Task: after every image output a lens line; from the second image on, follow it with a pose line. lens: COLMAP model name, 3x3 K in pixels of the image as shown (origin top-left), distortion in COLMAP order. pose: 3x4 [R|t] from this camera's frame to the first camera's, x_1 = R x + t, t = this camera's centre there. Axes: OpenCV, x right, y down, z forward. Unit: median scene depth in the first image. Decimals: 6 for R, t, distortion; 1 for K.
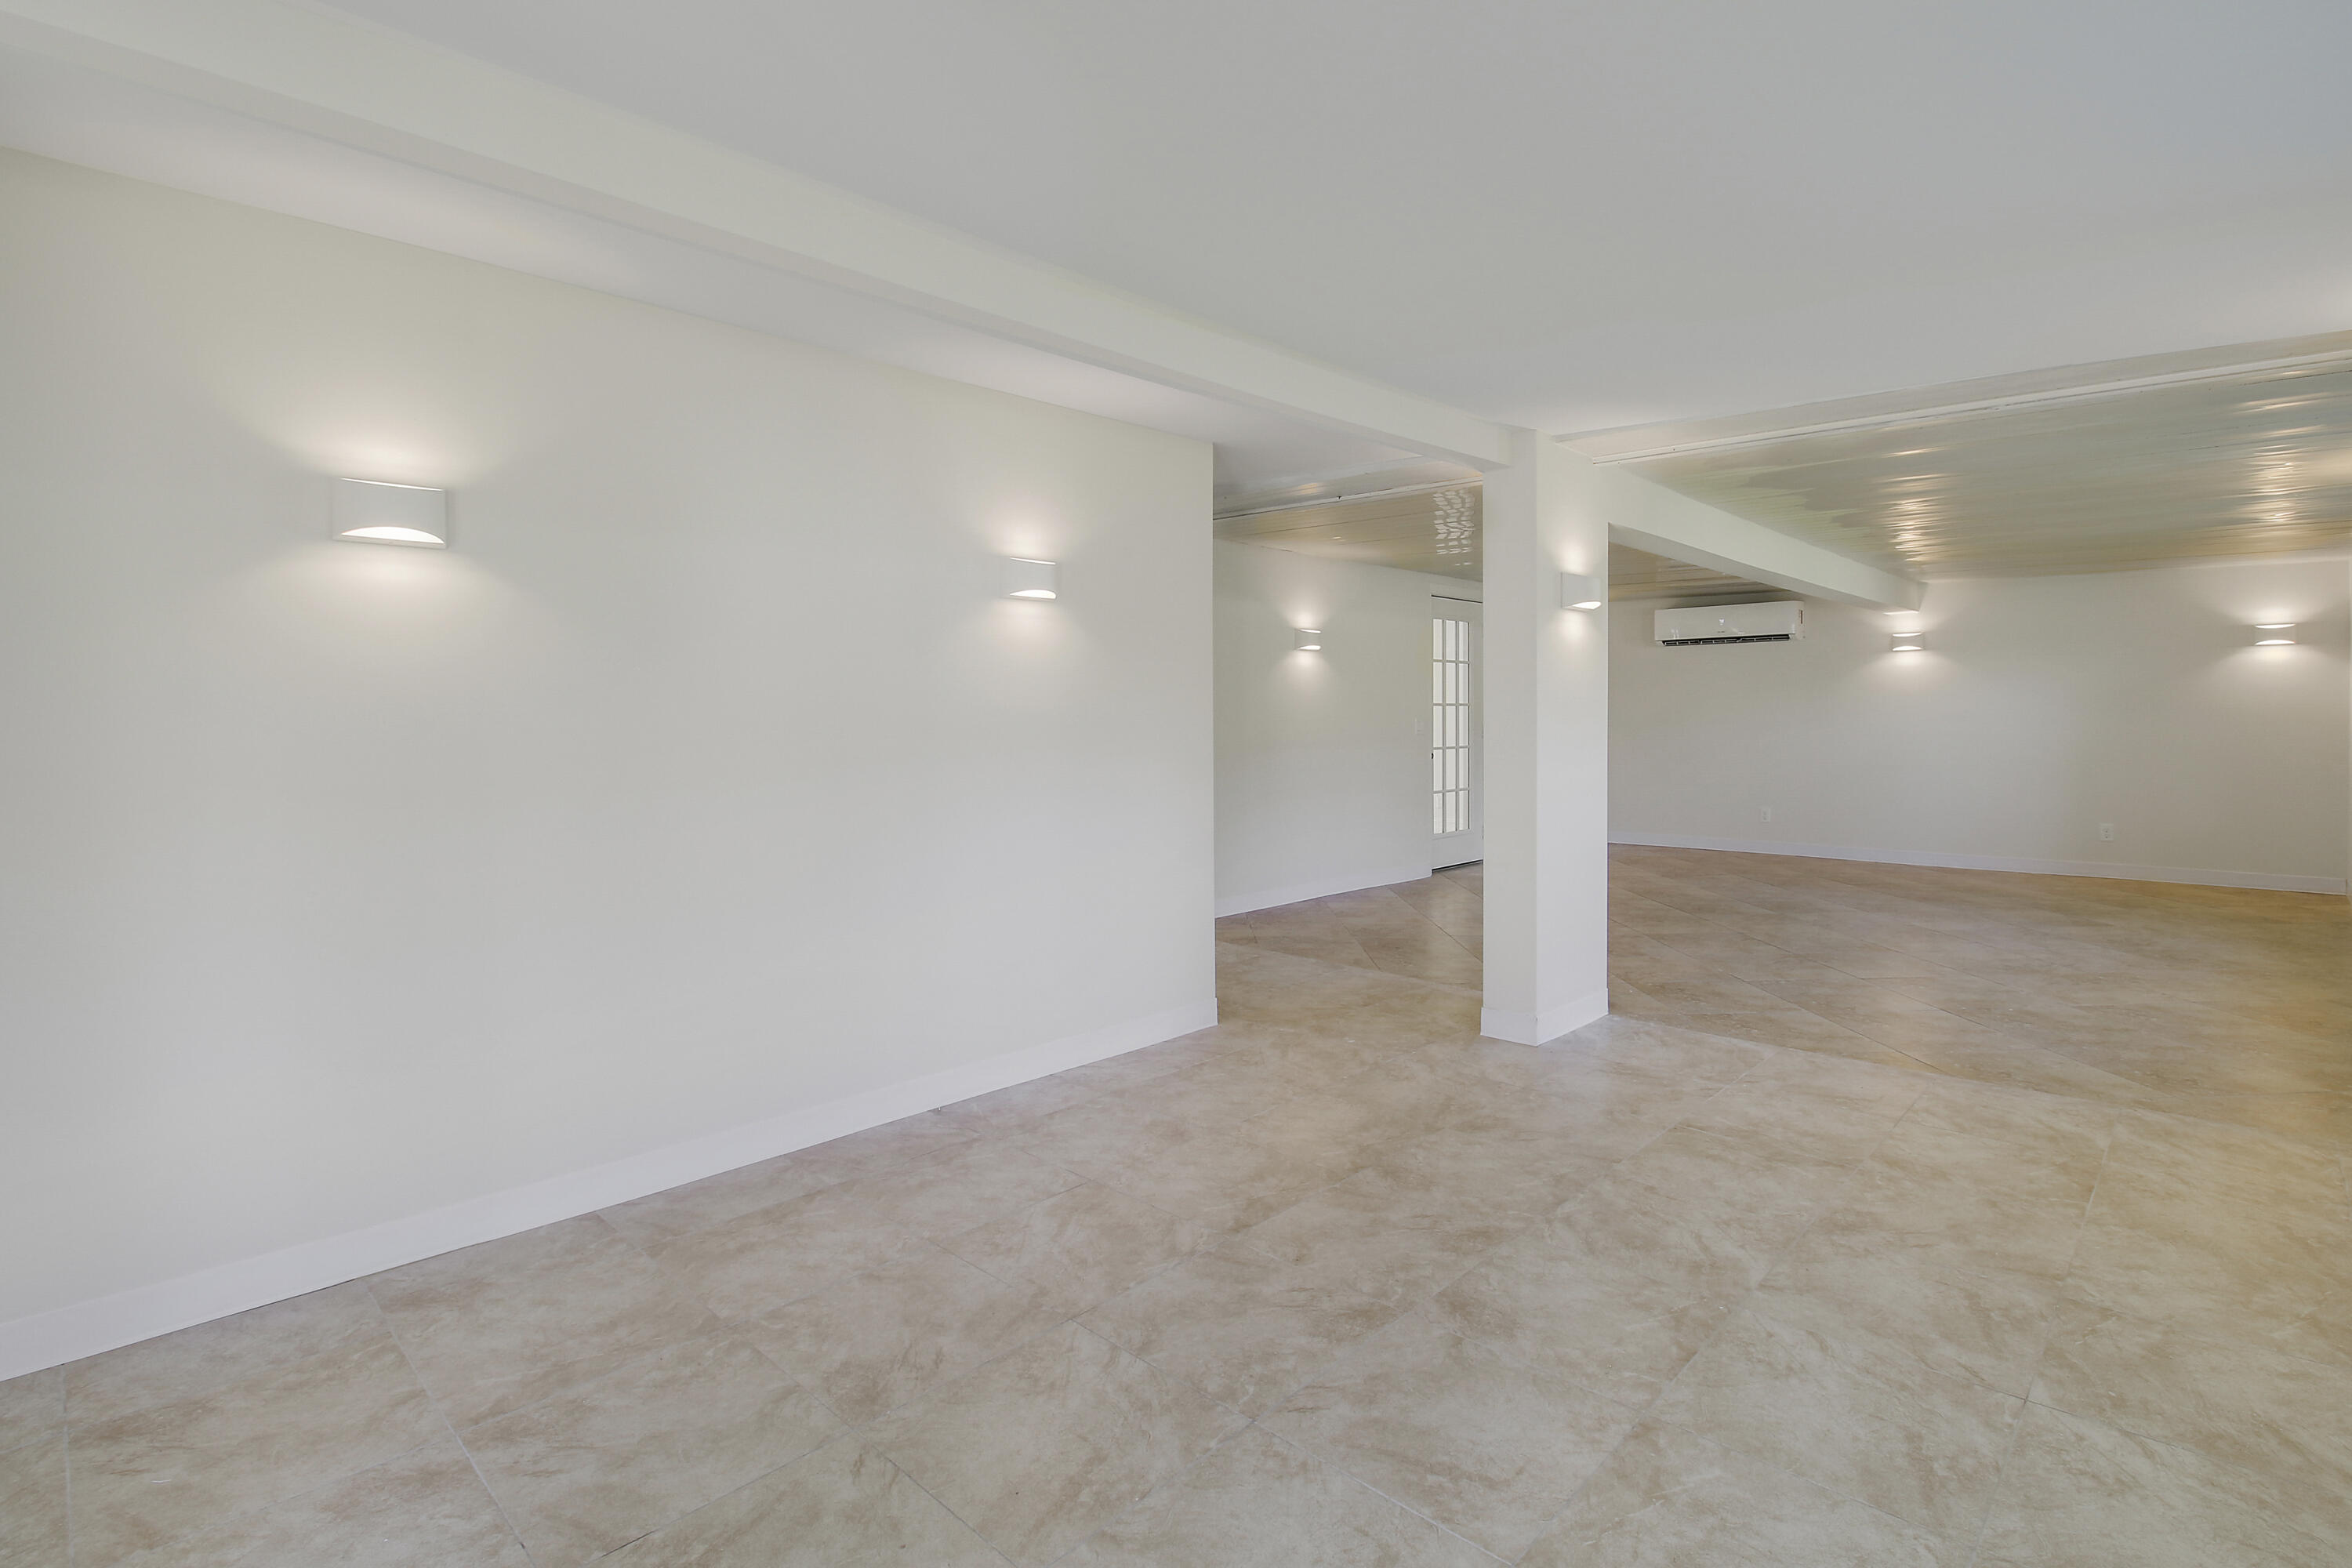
lens RADIAL K [[1113.4, 0, 1181.1], [0, 1113.4, 718.6], [0, 0, 1]] dist [0.001076, -0.011782]
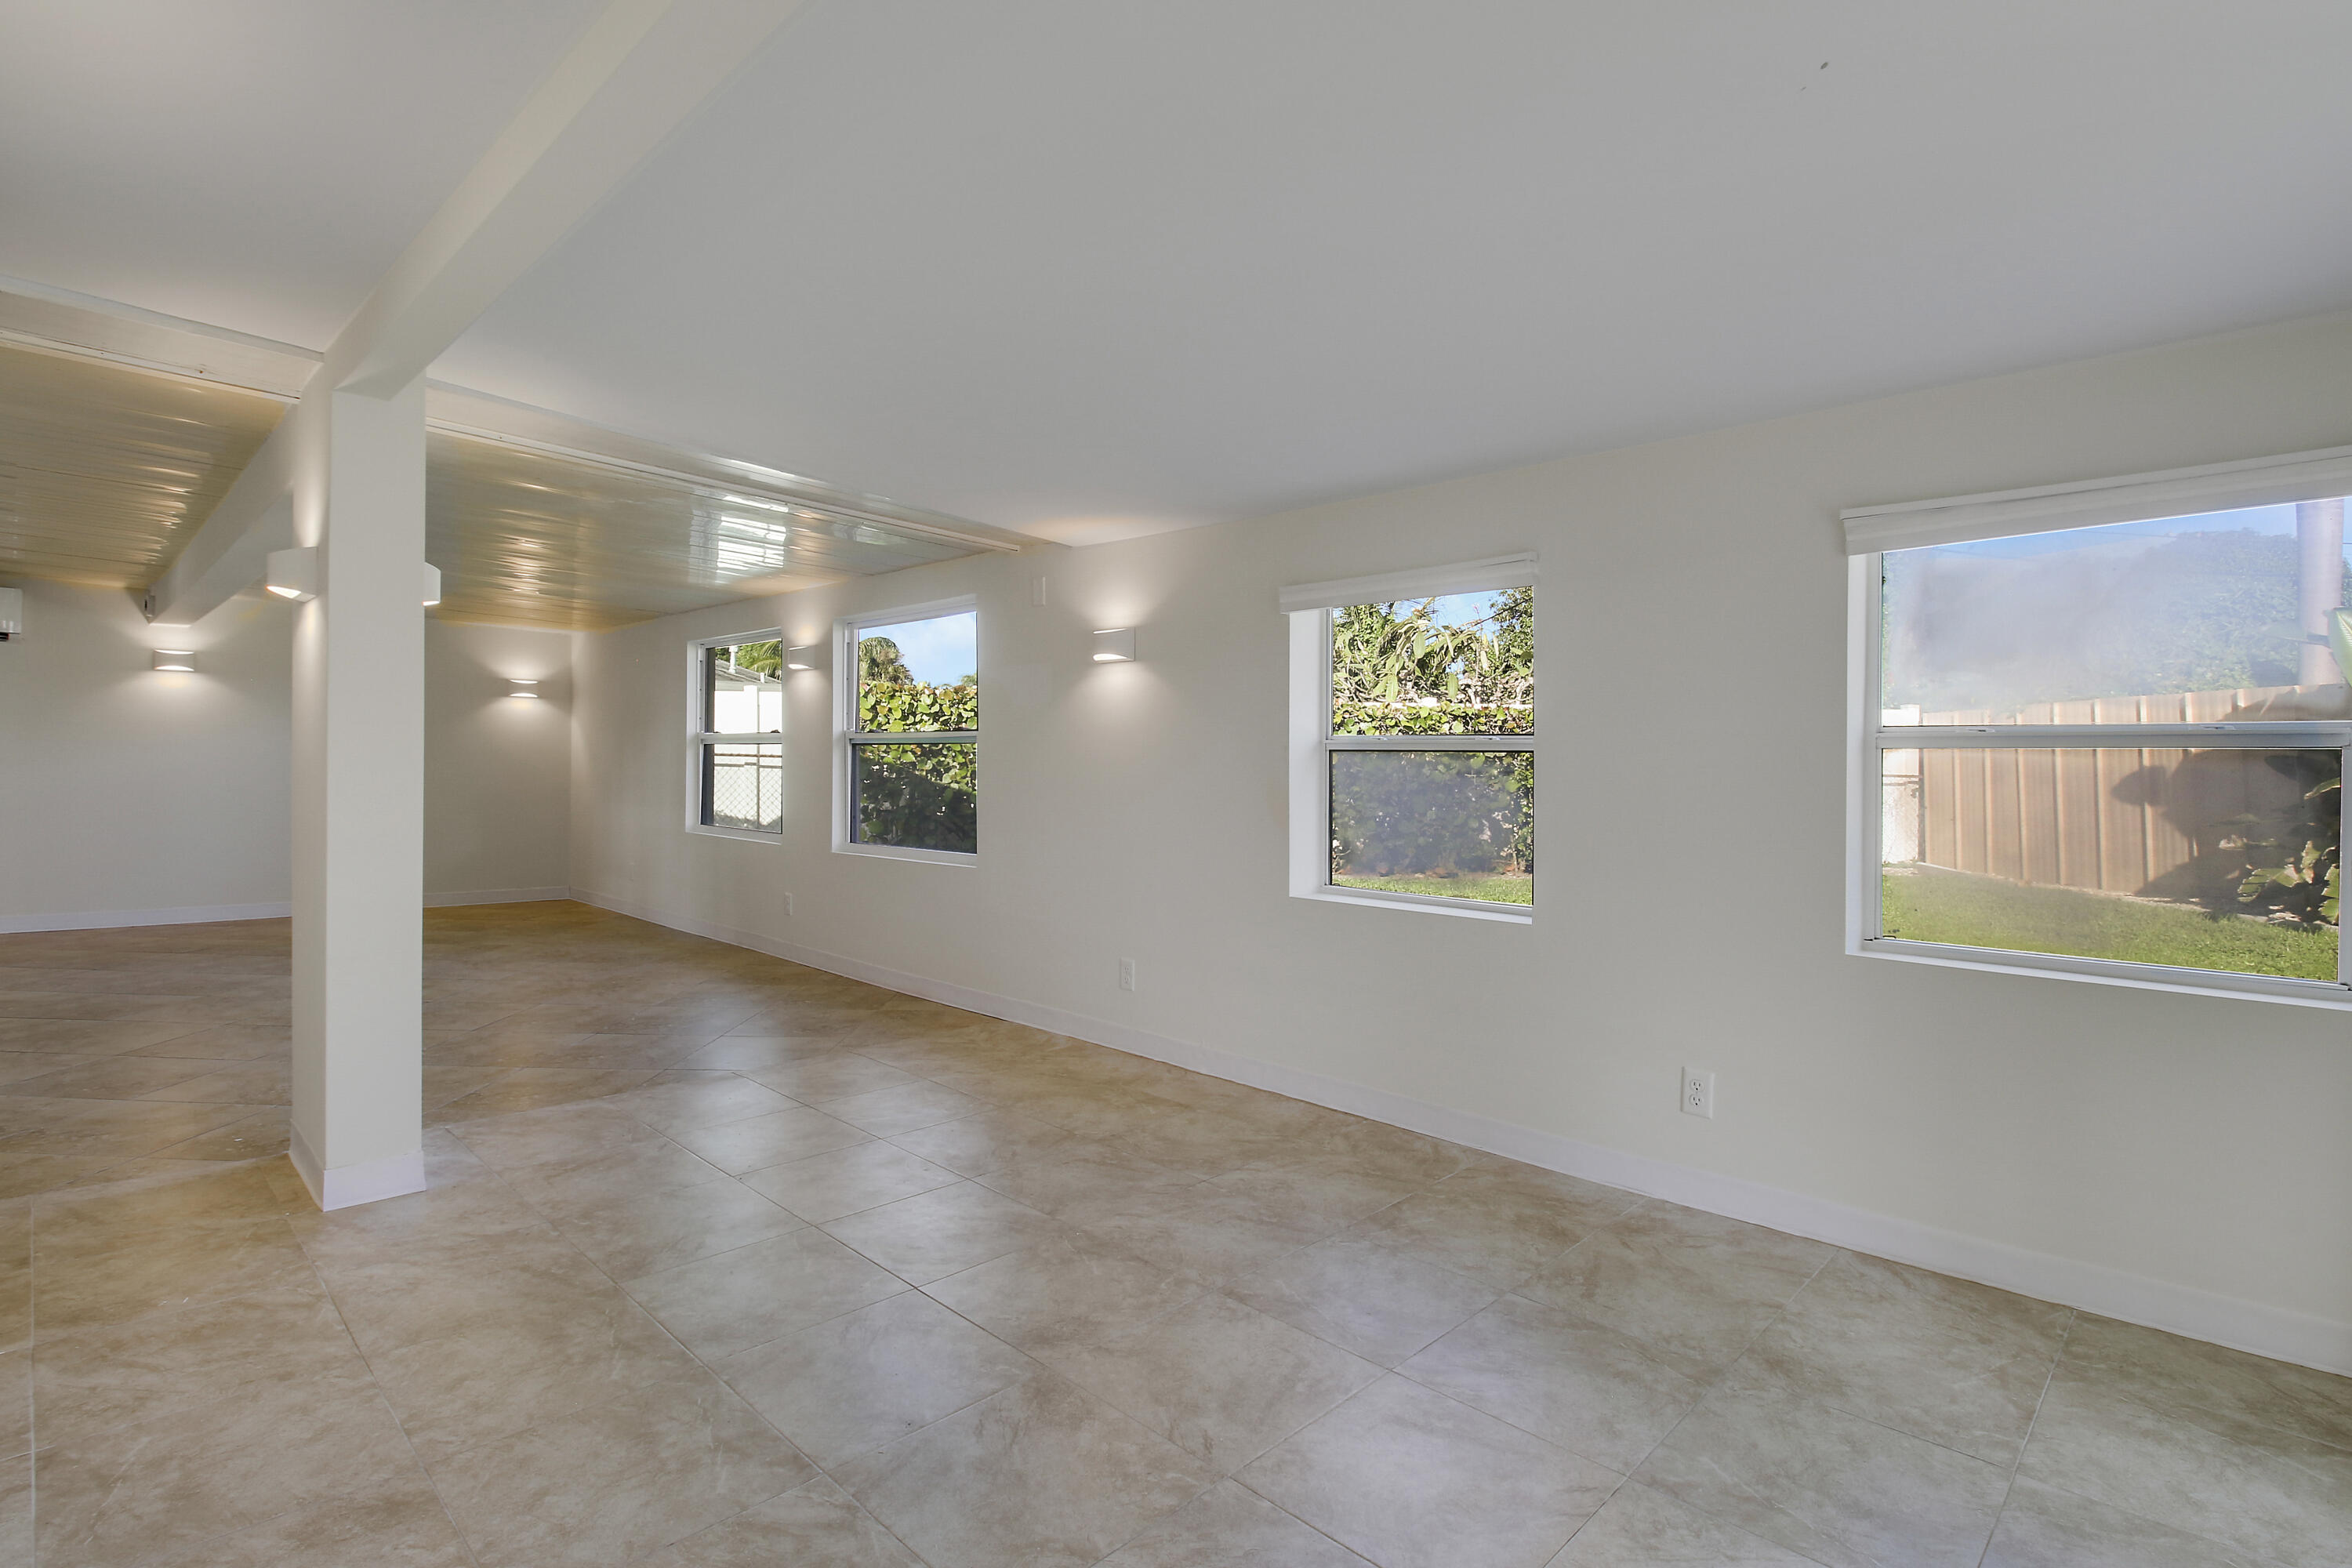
lens RADIAL K [[1114.0, 0, 1212.4], [0, 1114.0, 745.7], [0, 0, 1]] dist [0.001604, -0.011778]
pose [[-0.003504, 0.025708, 0.999663, -0.791506], [-0.019501, 0.999478, -0.025772, 0.009286], [-0.999804, -0.019585, -0.003000, 0.869846]]
